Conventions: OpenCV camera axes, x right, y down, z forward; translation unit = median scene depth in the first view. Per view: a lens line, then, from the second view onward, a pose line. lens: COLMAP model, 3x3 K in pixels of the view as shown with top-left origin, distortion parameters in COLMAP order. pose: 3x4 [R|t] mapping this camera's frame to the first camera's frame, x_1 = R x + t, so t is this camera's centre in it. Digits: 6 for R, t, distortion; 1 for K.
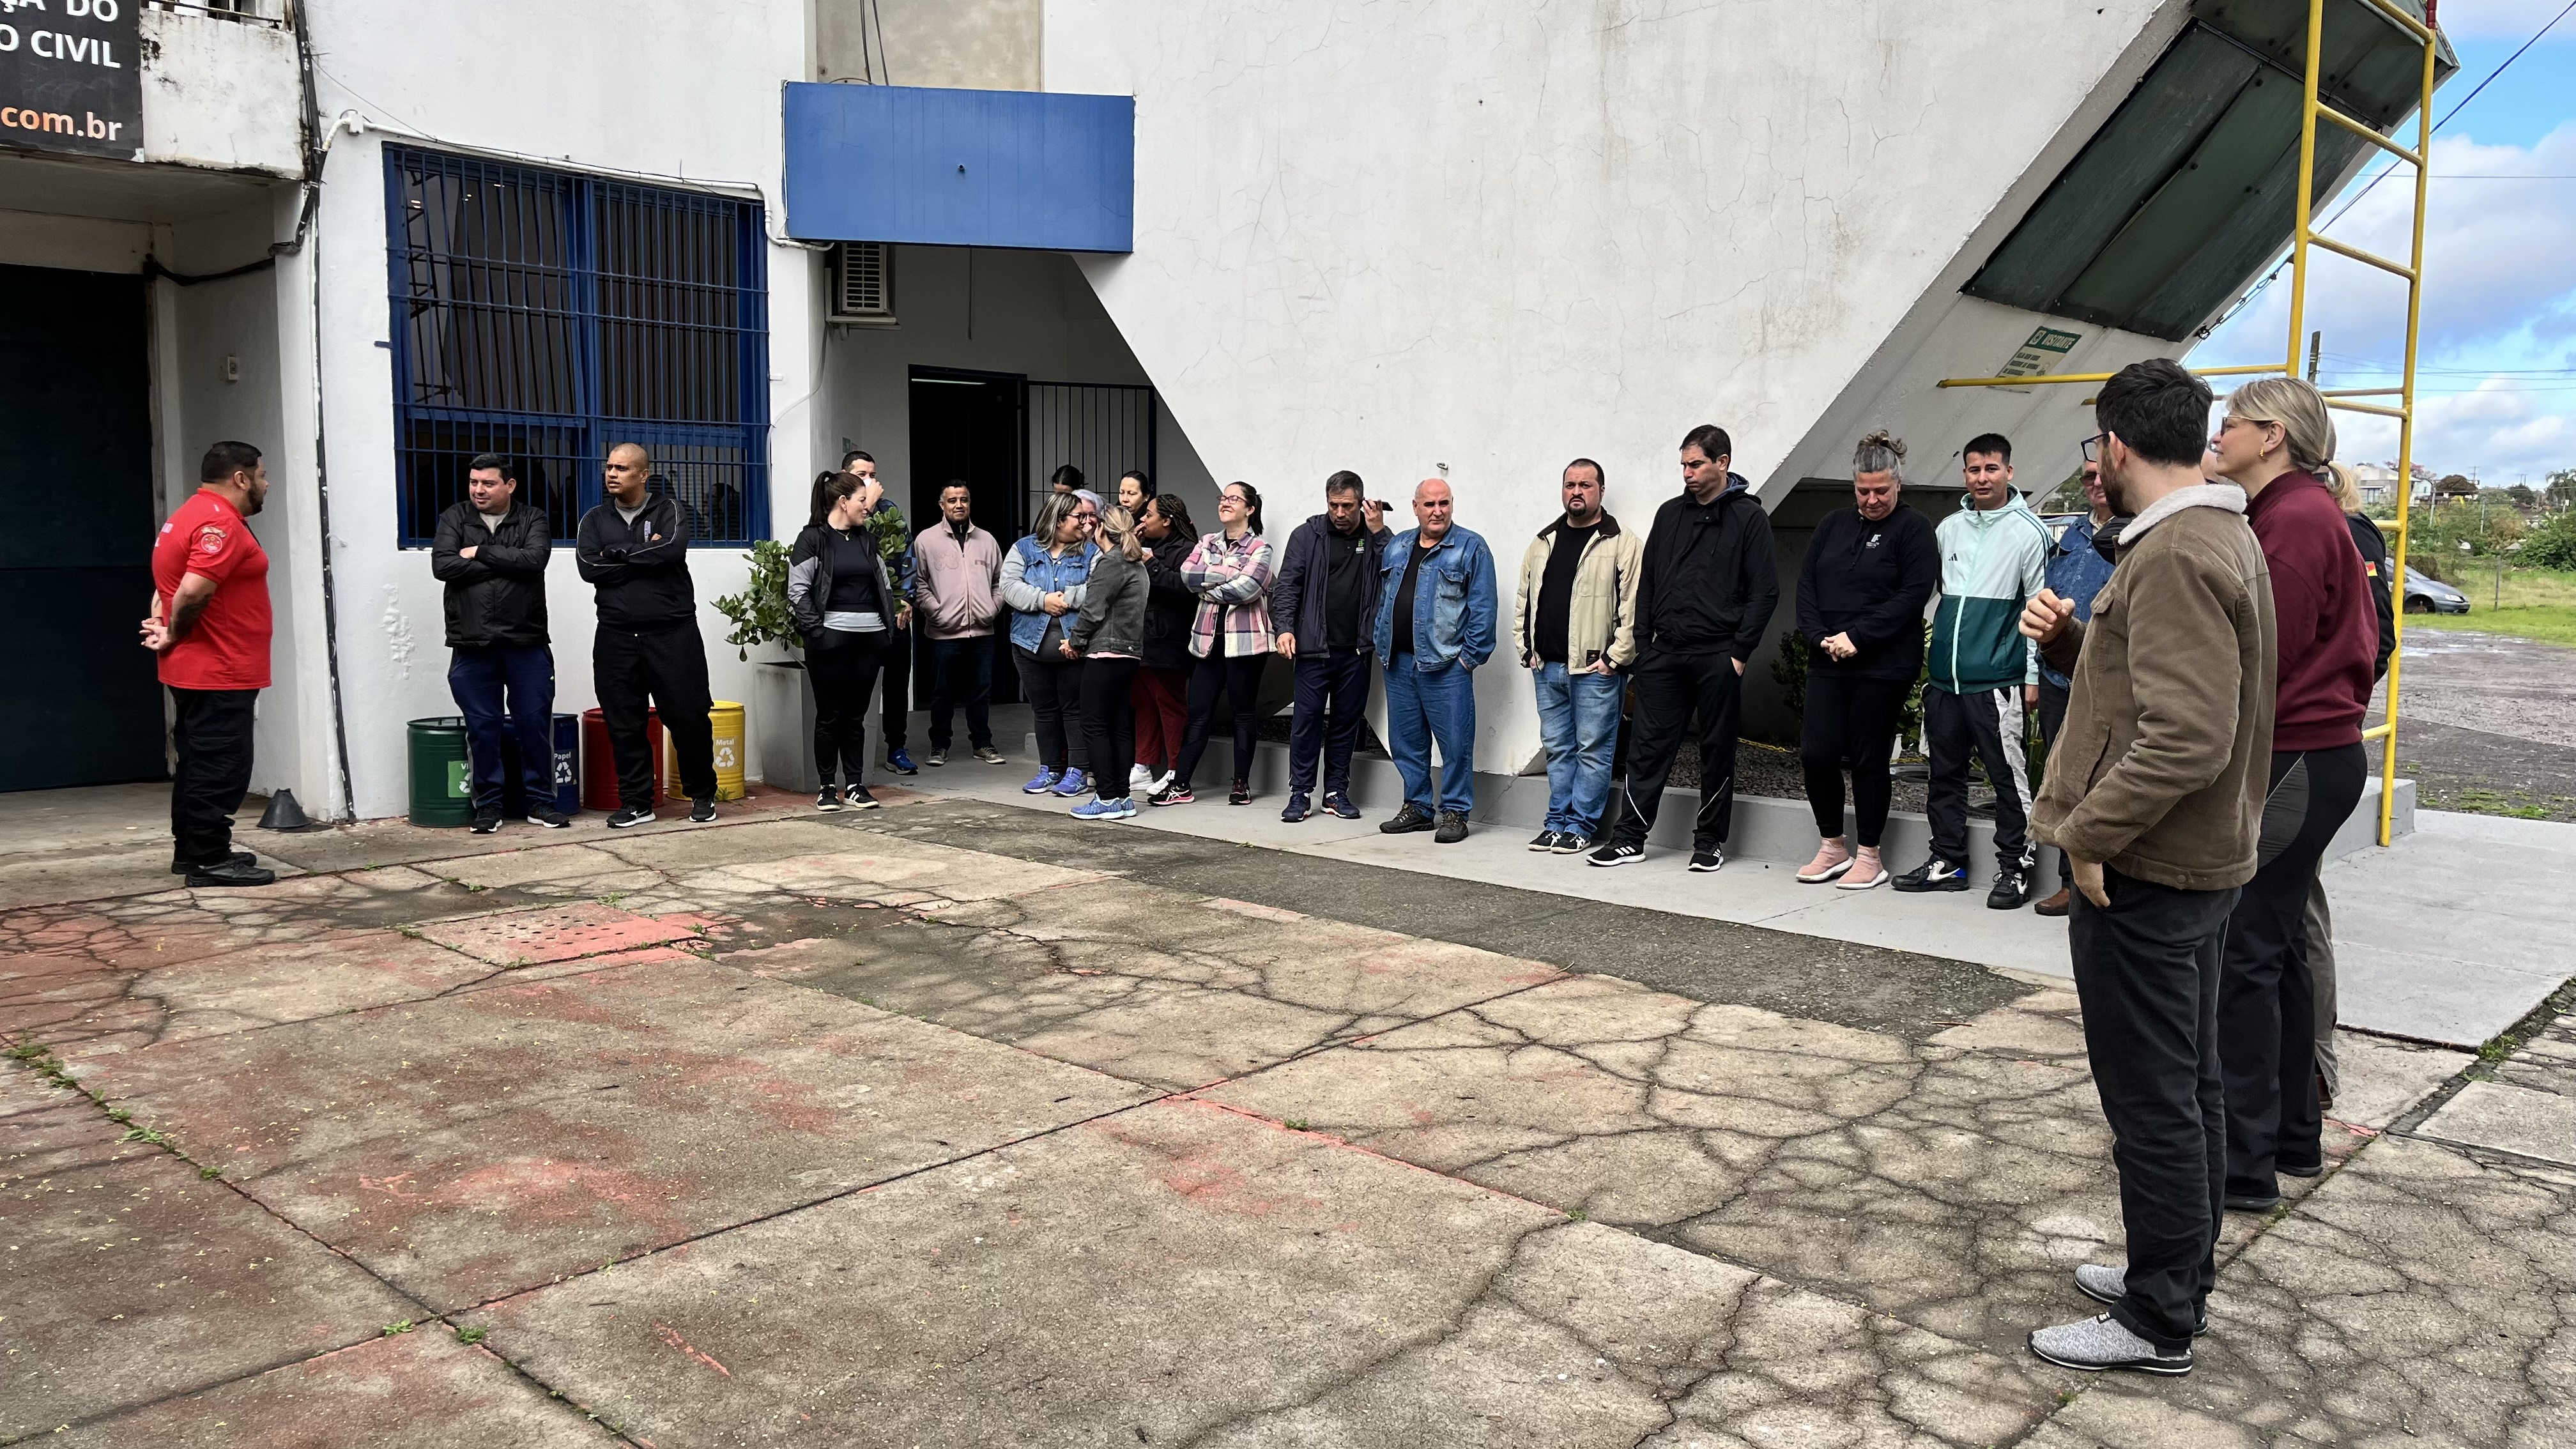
lens RADIAL K [[1964.3, 0, 1286.9], [0, 1964.3, 735.4], [0, 0, 1]] dist [0.049020, -0.067302]
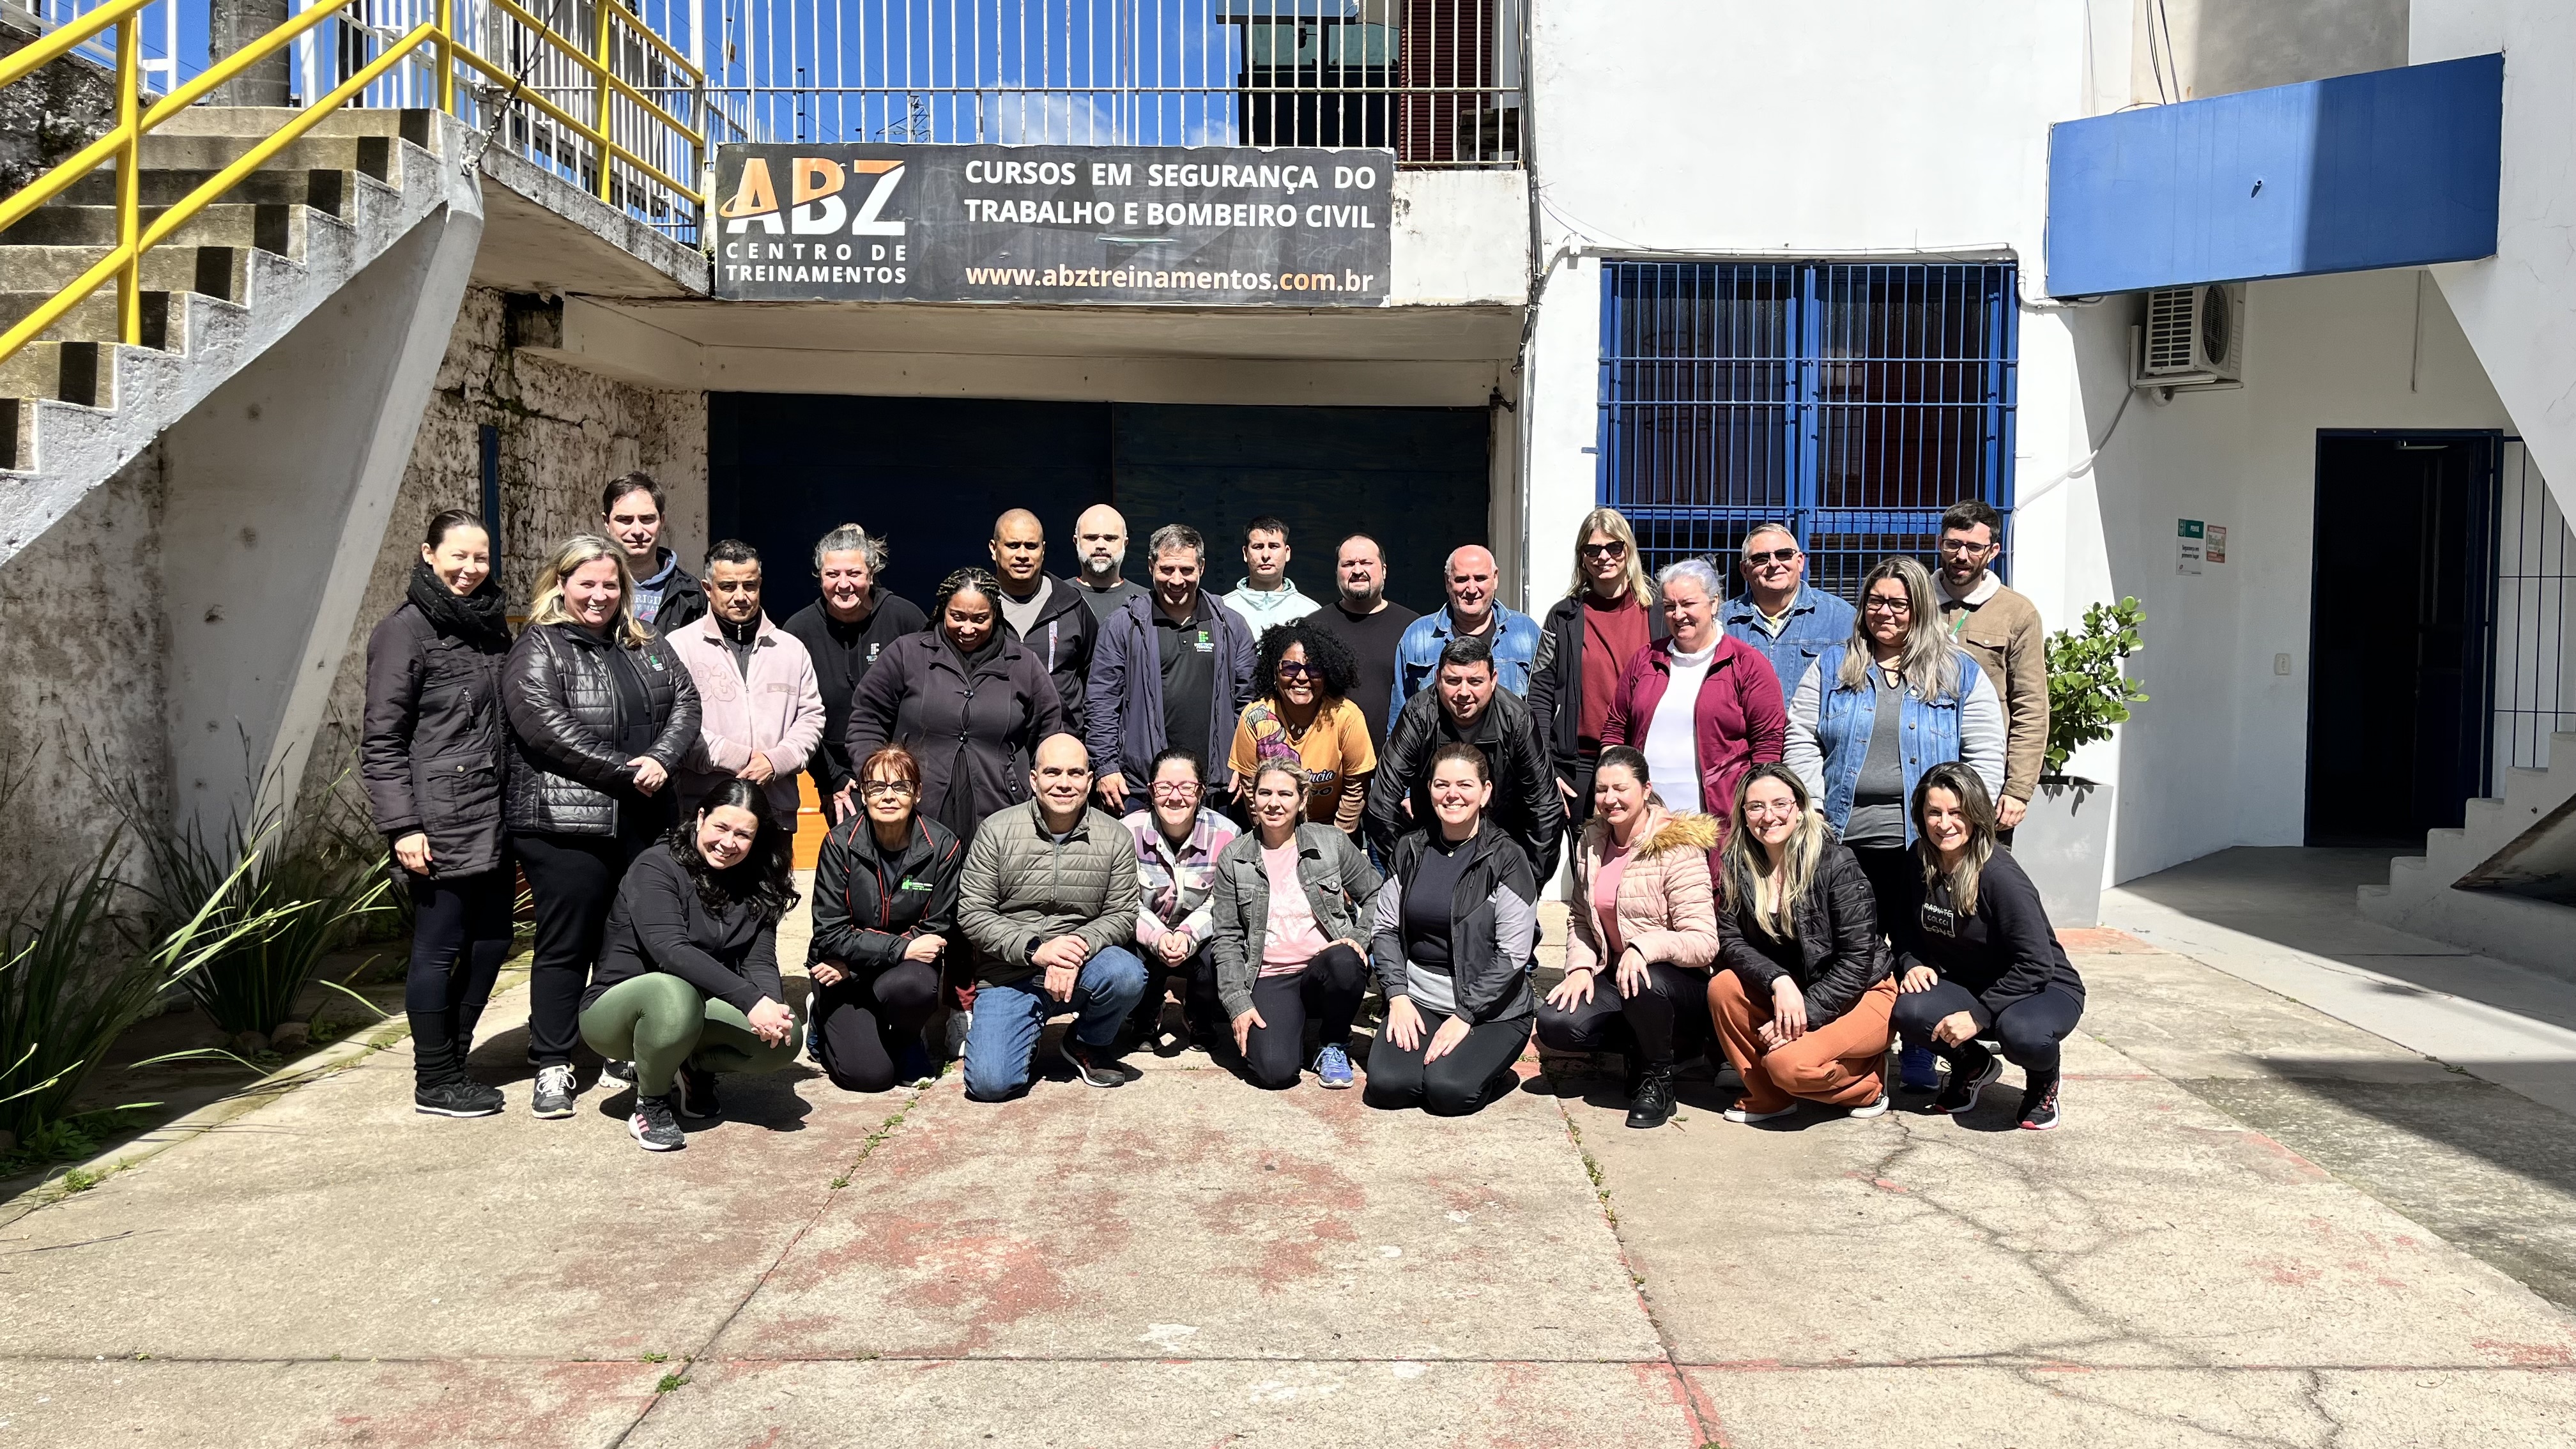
lens RADIAL K [[1939.3, 0, 1301.3], [0, 1939.3, 741.2], [0, 0, 1]] dist [0.057401, -0.080776]
pose [[0.661644, 0.045592, -0.748431, 0.267738], [-0.079303, 0.996806, -0.009385, -0.025434], [0.745613, 0.065562, 0.663147, 0.252496]]
